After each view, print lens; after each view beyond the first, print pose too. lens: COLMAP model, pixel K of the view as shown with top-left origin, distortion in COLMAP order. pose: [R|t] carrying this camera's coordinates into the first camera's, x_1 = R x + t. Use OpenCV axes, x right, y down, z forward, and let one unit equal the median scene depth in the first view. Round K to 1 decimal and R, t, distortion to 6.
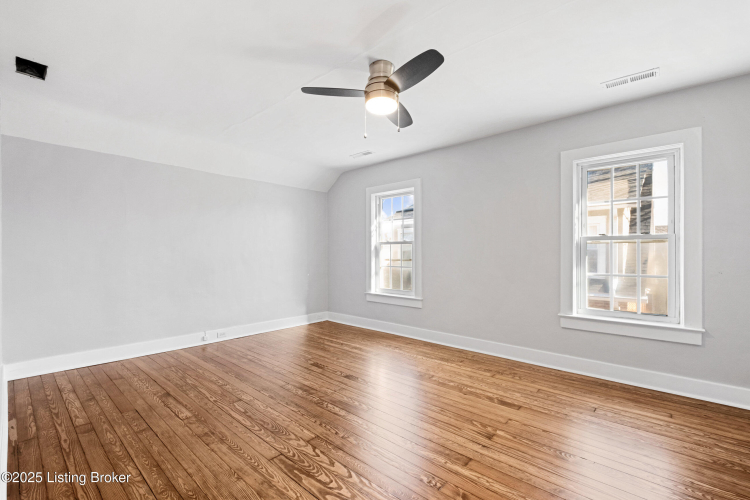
lens RADIAL K [[327.2, 0, 375.0], [0, 327.2, 250.0], [0, 0, 1]] dist [-0.000874, -0.001401]
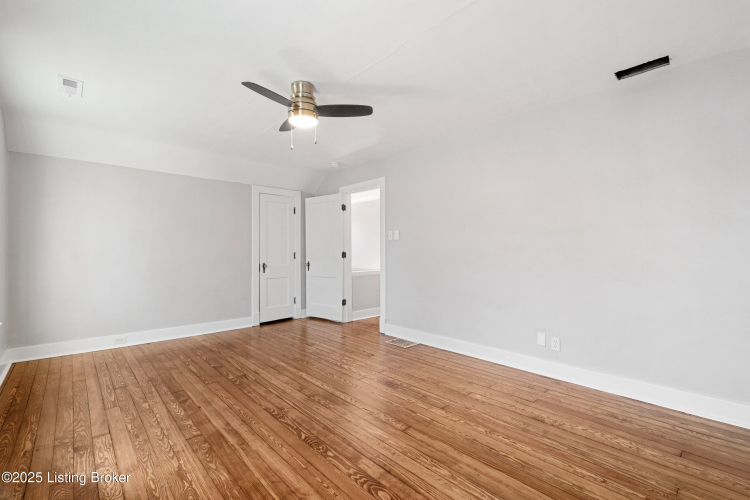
lens RADIAL K [[327.2, 0, 375.0], [0, 327.2, 250.0], [0, 0, 1]] dist [-0.000874, -0.001401]
pose [[-0.996203, -0.002502, 0.087020, -0.310023], [-0.004032, 0.999840, -0.017411, 0.022087], [-0.086963, -0.017696, -0.996054, 2.028619]]
